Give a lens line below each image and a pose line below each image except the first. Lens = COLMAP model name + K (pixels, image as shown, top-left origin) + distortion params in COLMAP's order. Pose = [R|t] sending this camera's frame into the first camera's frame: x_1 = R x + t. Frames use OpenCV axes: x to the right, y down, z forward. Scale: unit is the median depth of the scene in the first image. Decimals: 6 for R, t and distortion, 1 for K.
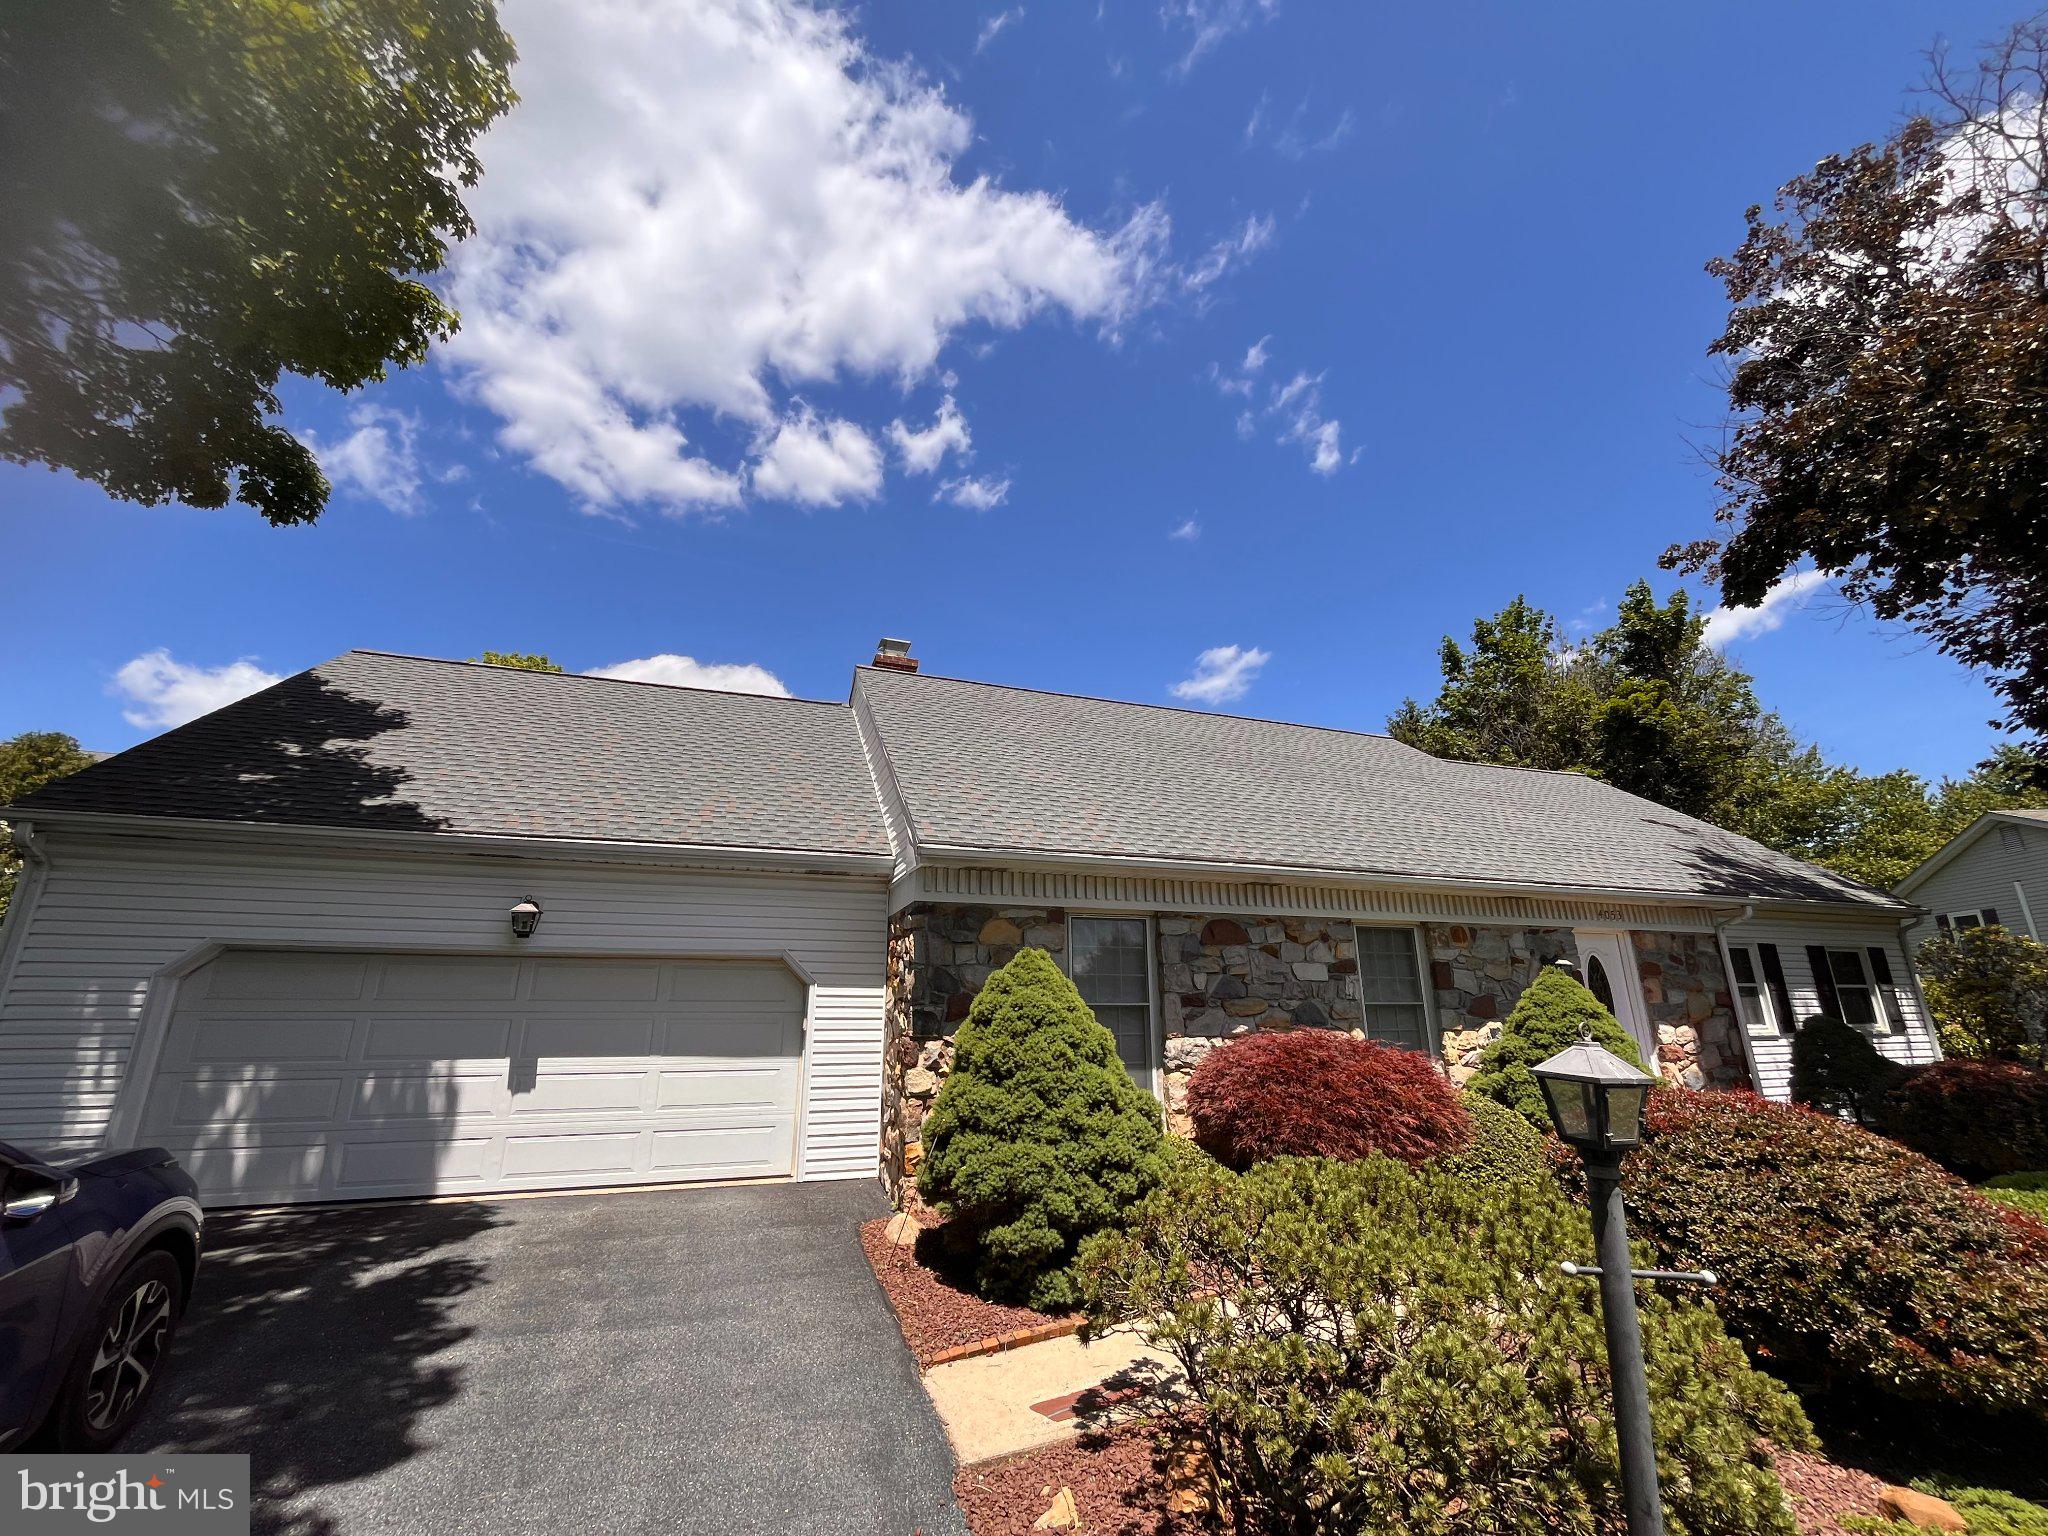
lens RADIAL K [[838.3, 0, 1021.6], [0, 838.3, 761.7], [0, 0, 1]] dist [-0.003549, 0.000406]
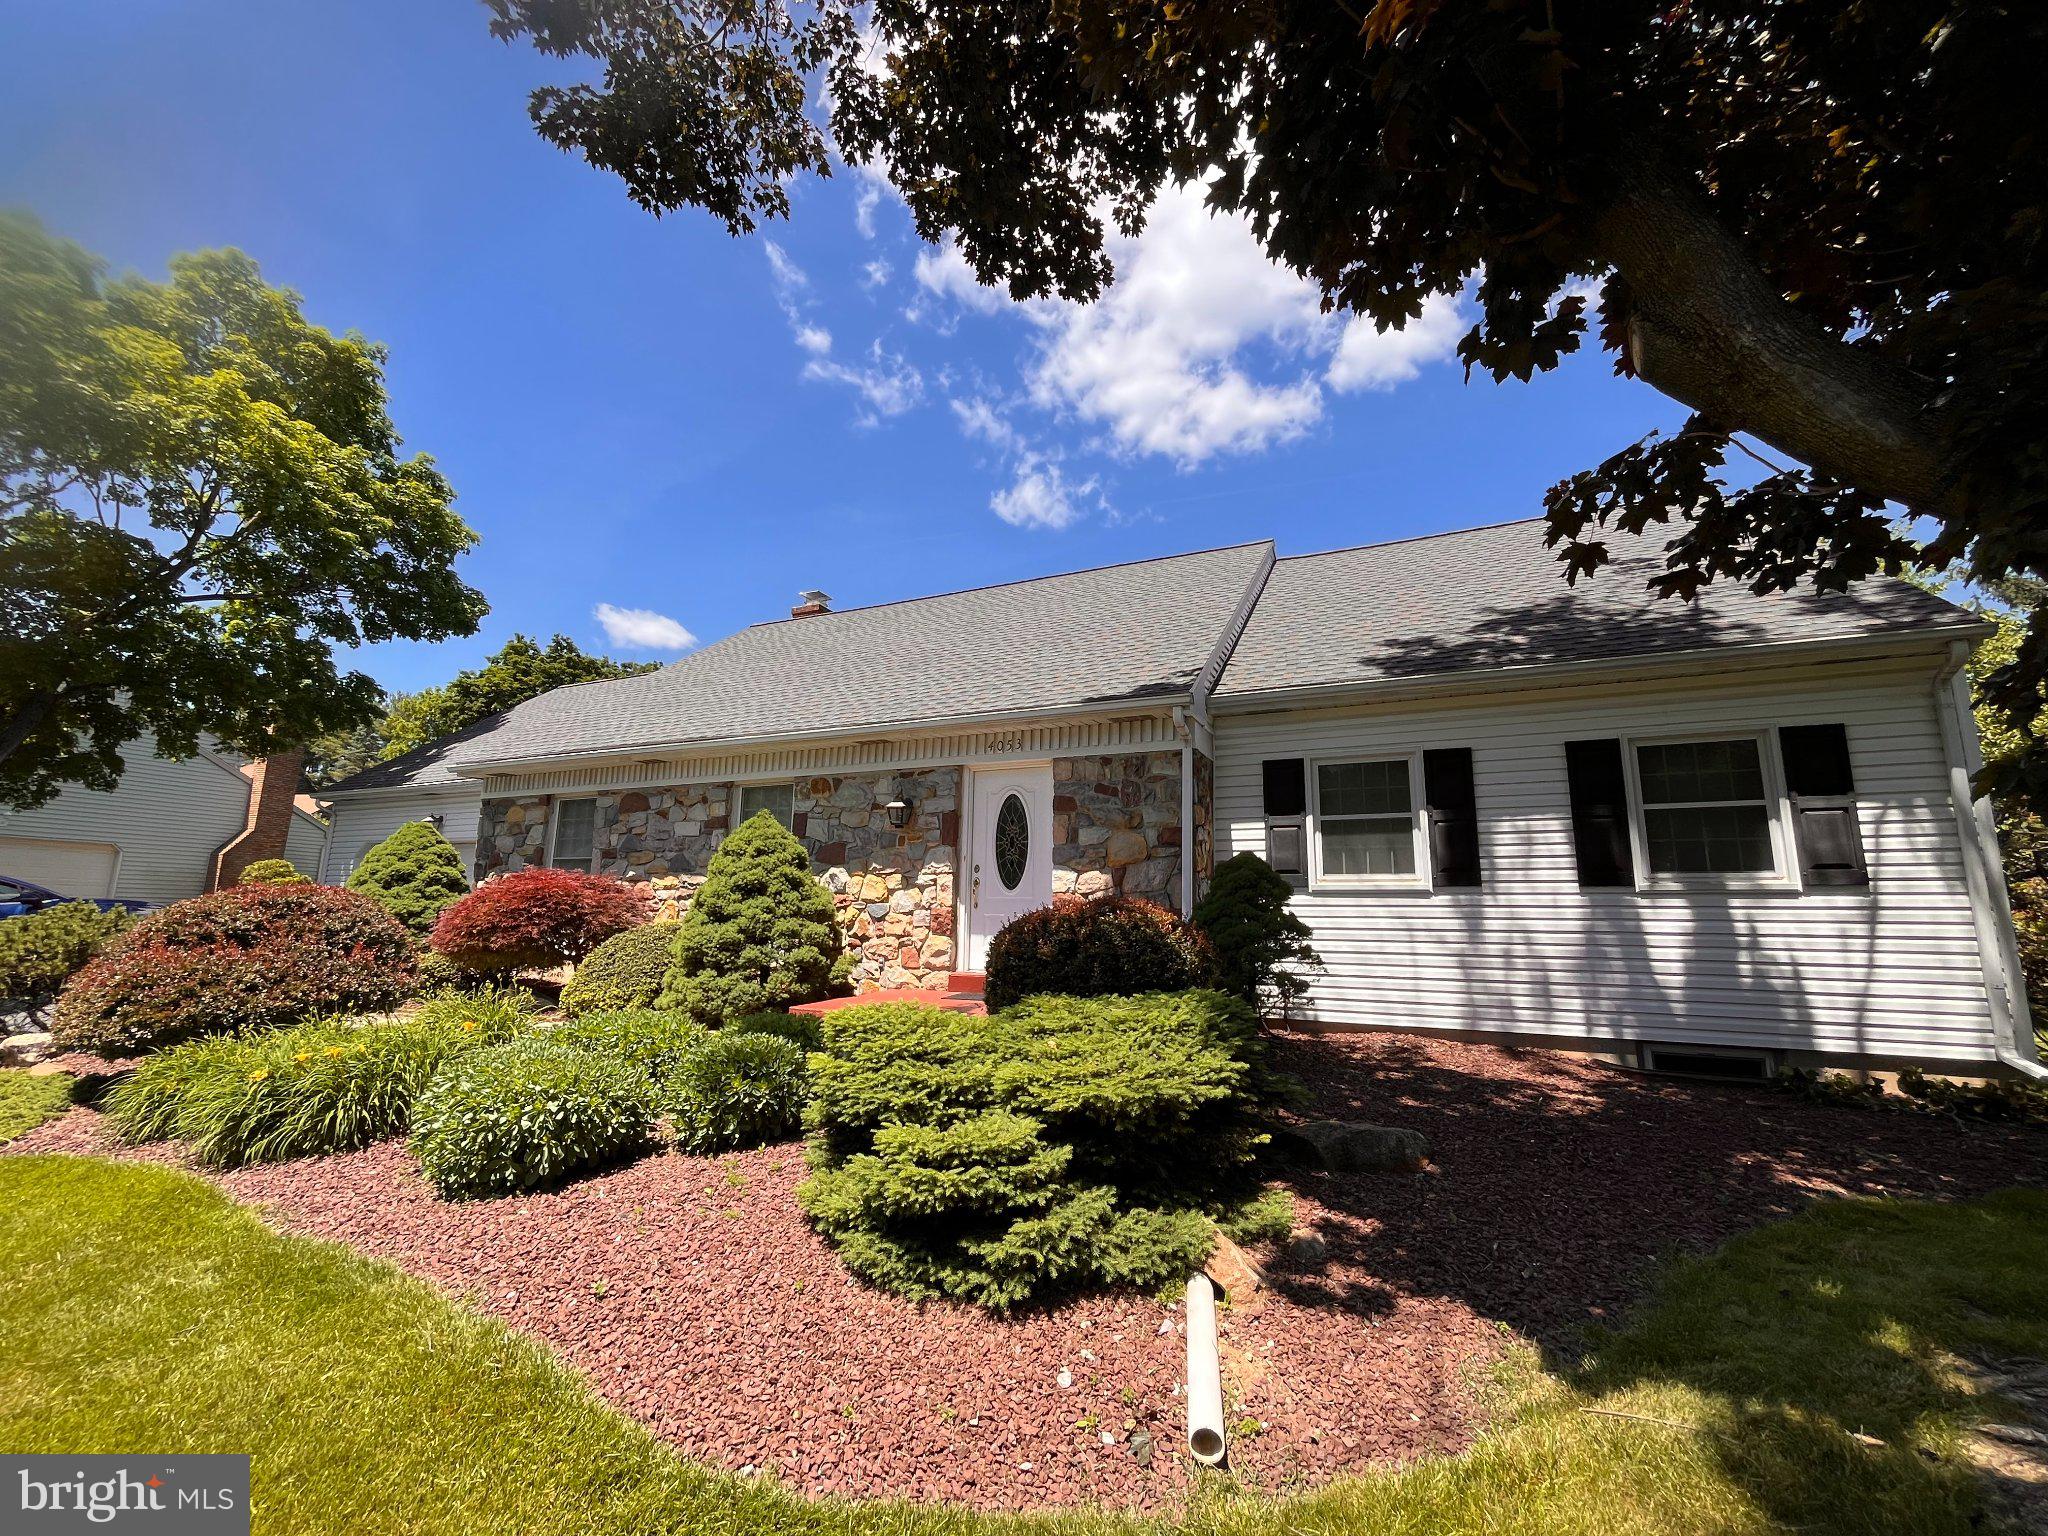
lens RADIAL K [[838.3, 0, 1069.1], [0, 838.3, 778.0], [0, 0, 1]] dist [-0.003549, 0.000406]
pose [[0.725518, -0.100255, -0.680861, 1.721634], [0.183750, 0.981636, 0.051259, 0.238853], [0.663219, -0.162297, 0.730616, 0.541001]]
